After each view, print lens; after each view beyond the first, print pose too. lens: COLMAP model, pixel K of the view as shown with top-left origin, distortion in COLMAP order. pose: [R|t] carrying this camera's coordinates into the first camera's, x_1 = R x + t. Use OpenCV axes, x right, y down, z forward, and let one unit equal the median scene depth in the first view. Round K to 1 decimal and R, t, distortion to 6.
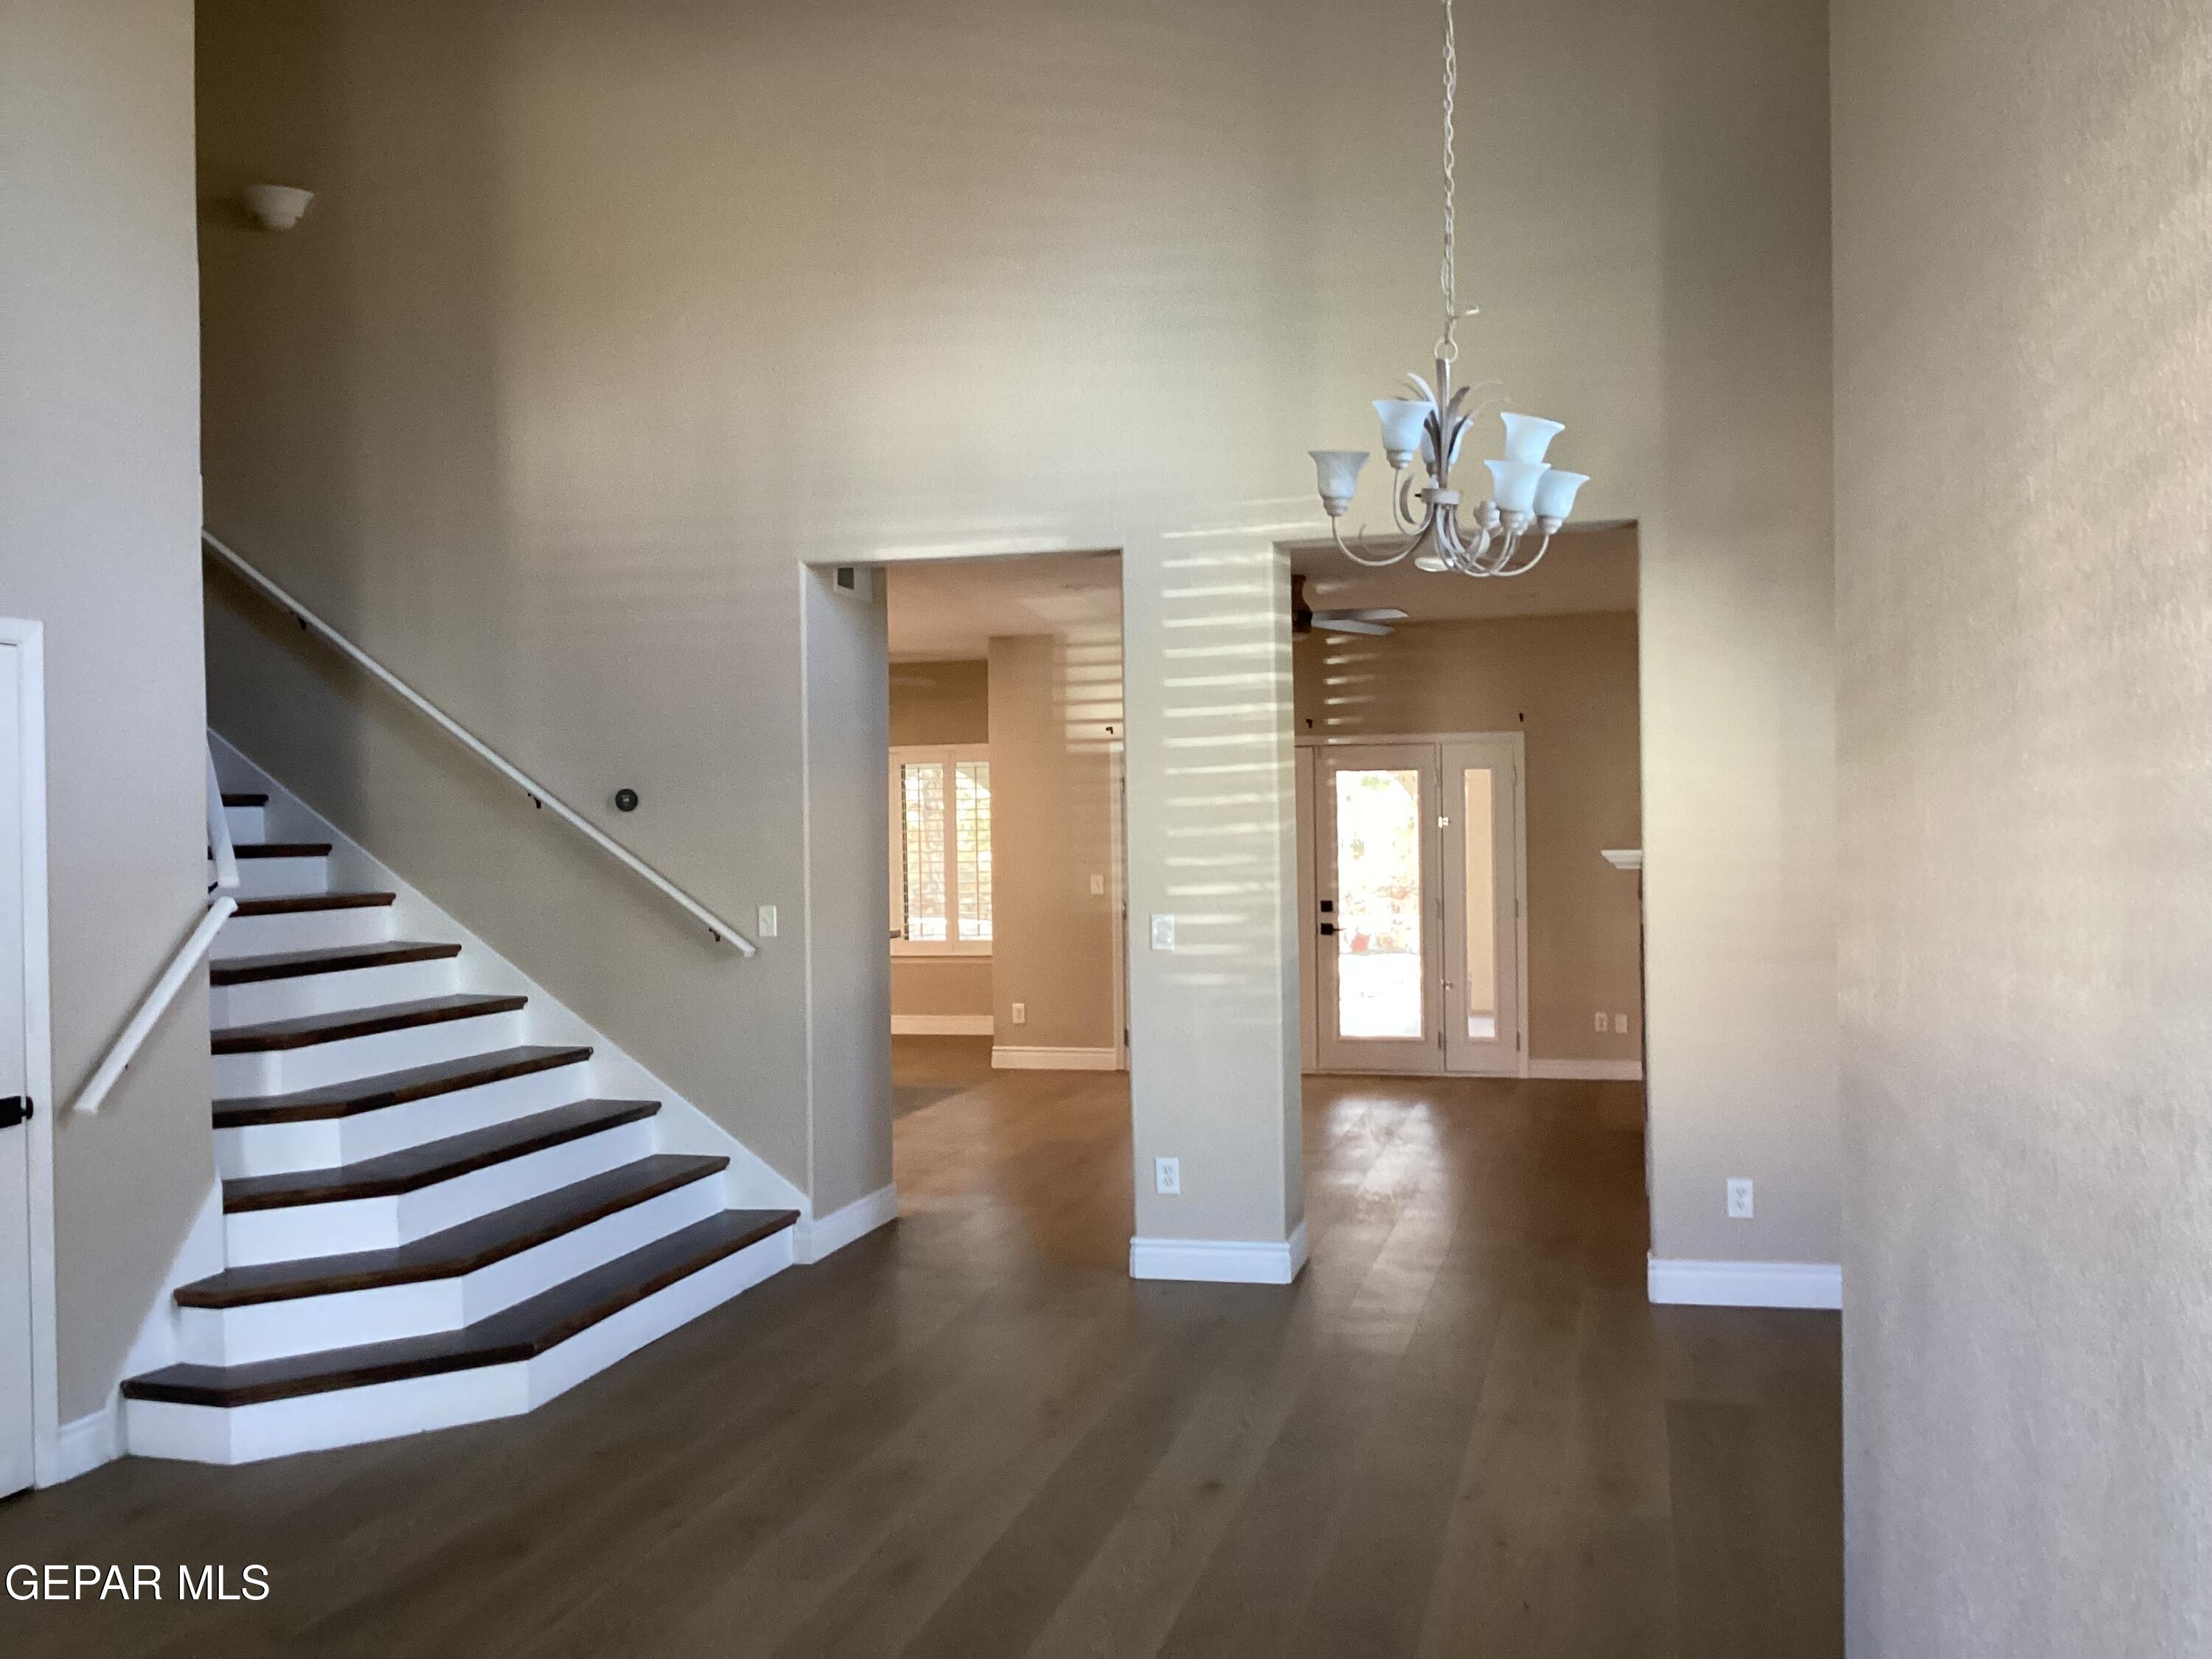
lens RADIAL K [[2012.1, 0, 1064.4], [0, 2012.1, 833.6], [0, 0, 1]] dist [0.094222, -0.201656]
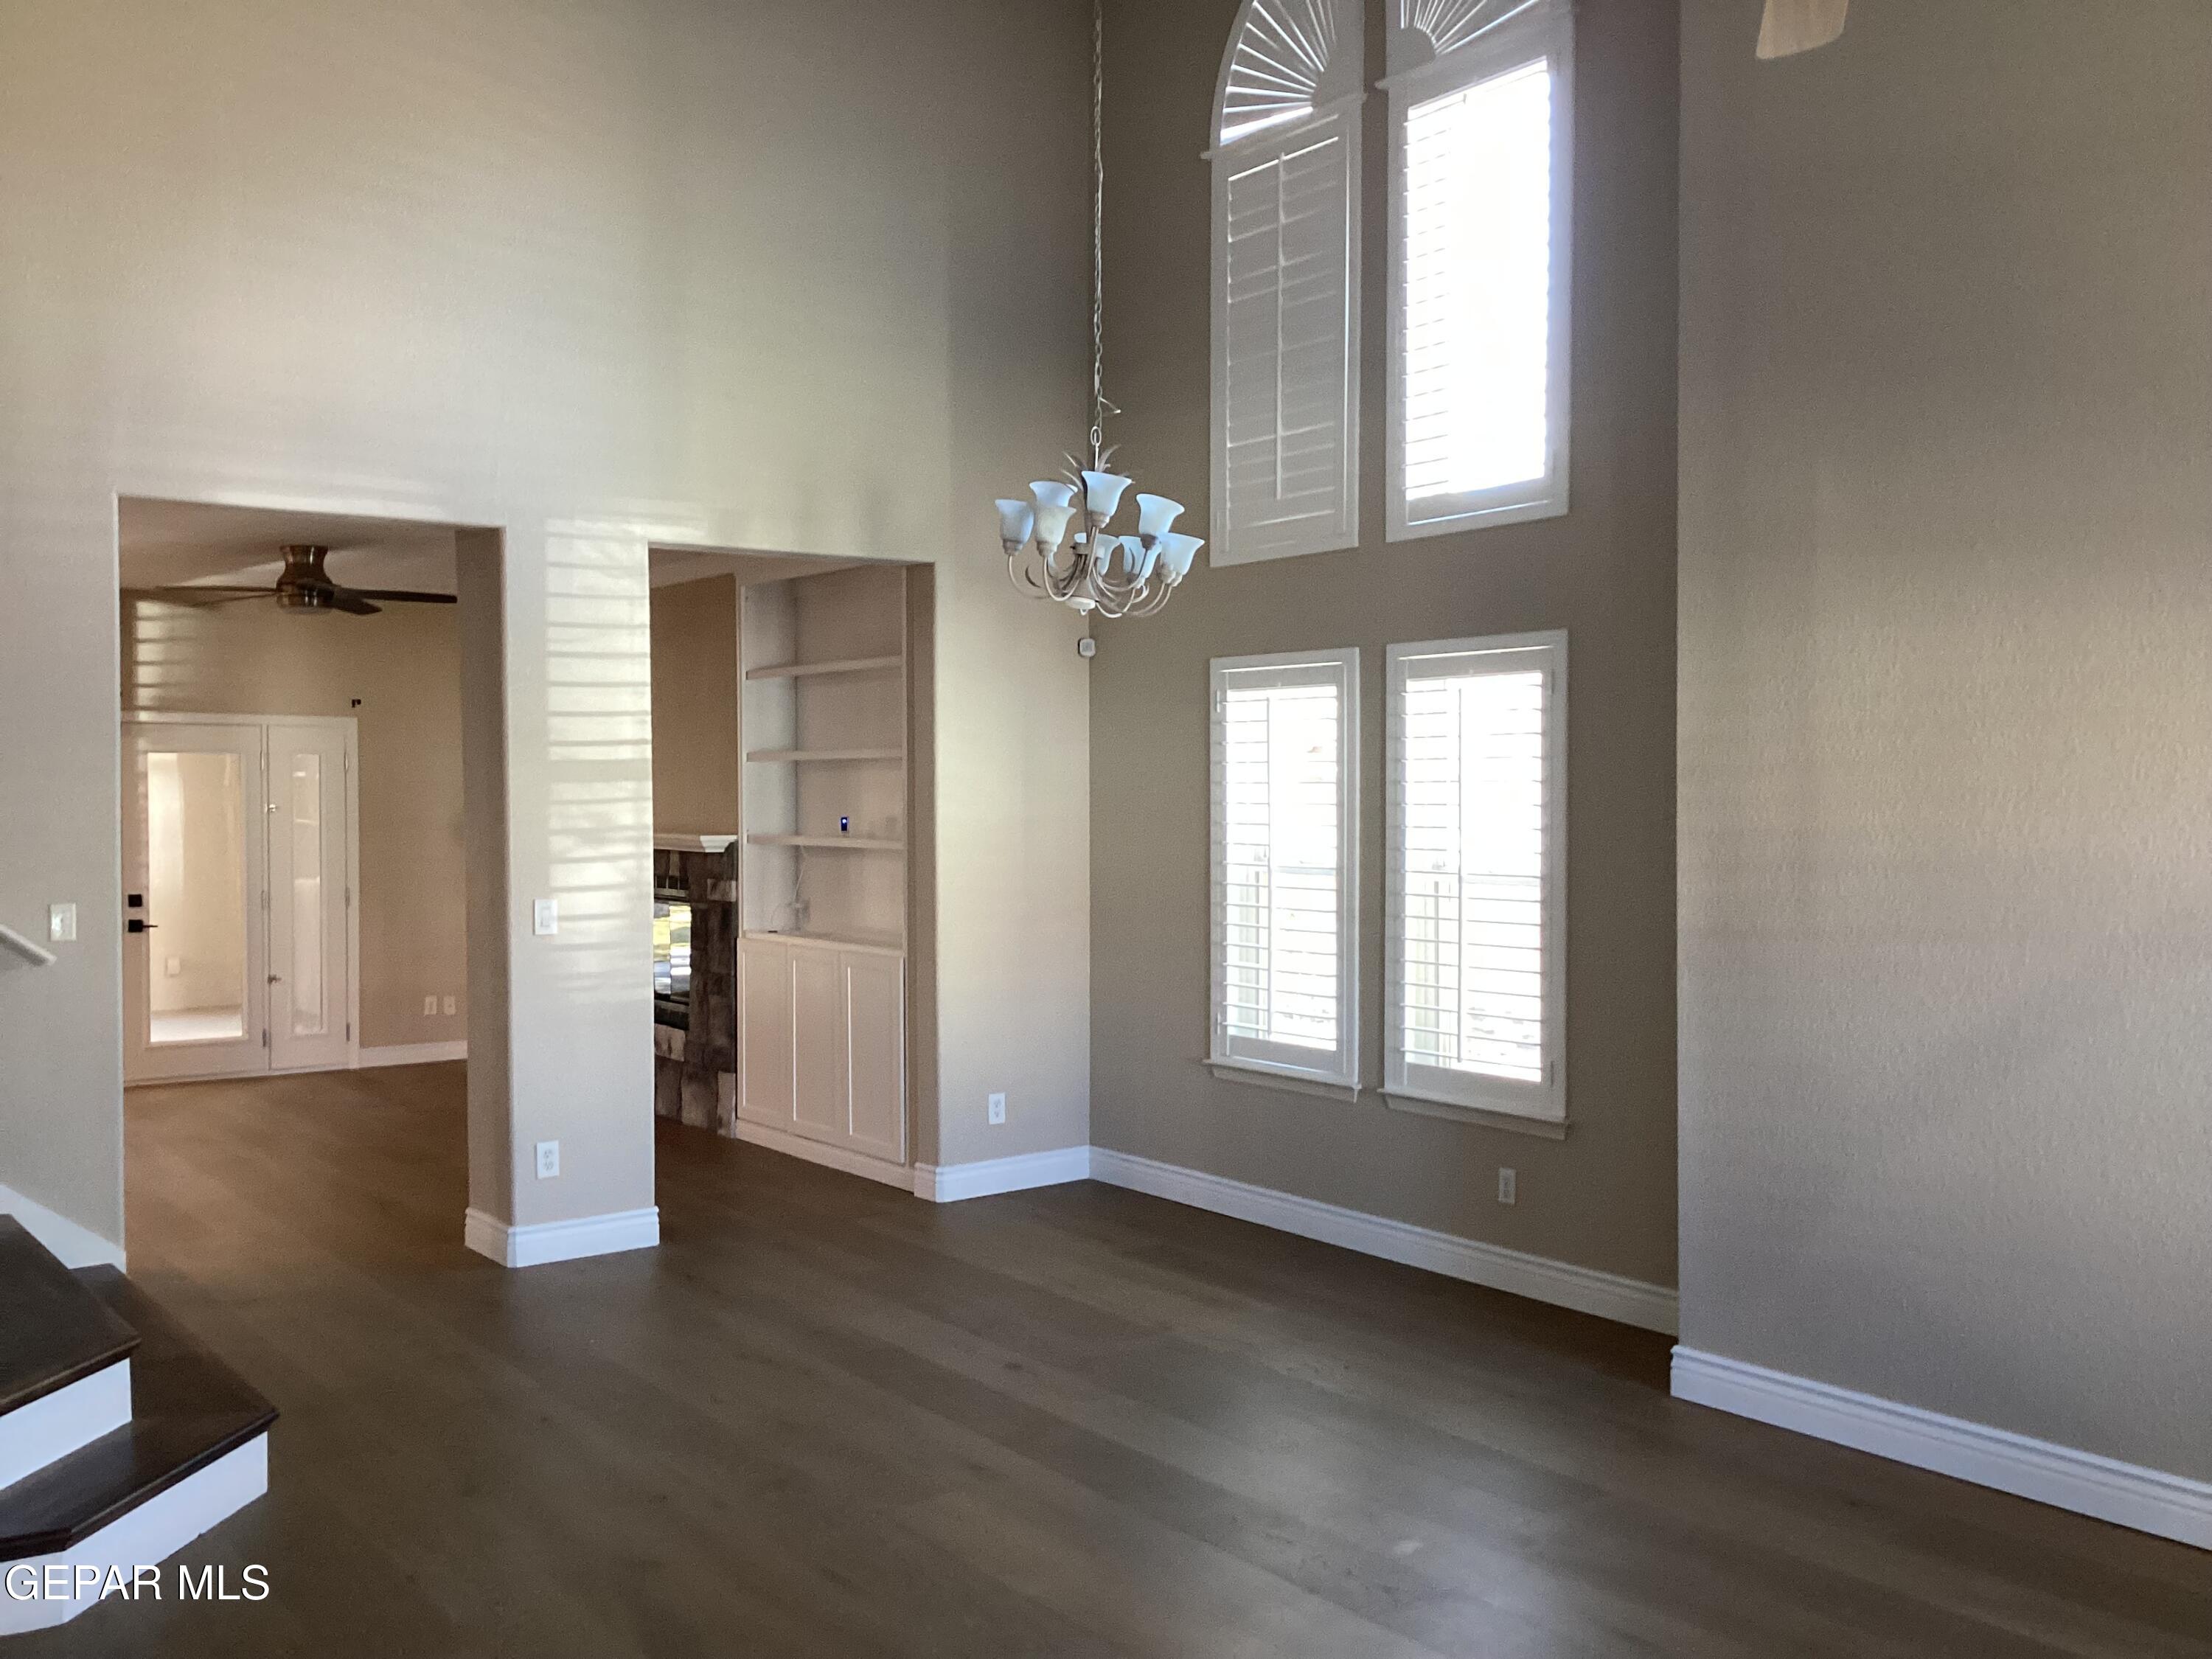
lens RADIAL K [[2105.3, 0, 1082.2], [0, 2105.3, 831.9], [0, 0, 1]] dist [0.012806, -0.010912]
pose [[0.599295, -0.001616, 0.800527, -0.590945], [-0.000860, 0.999996, 0.002662, 0.003683], [-0.800528, -0.002284, 0.599291, 0.152486]]
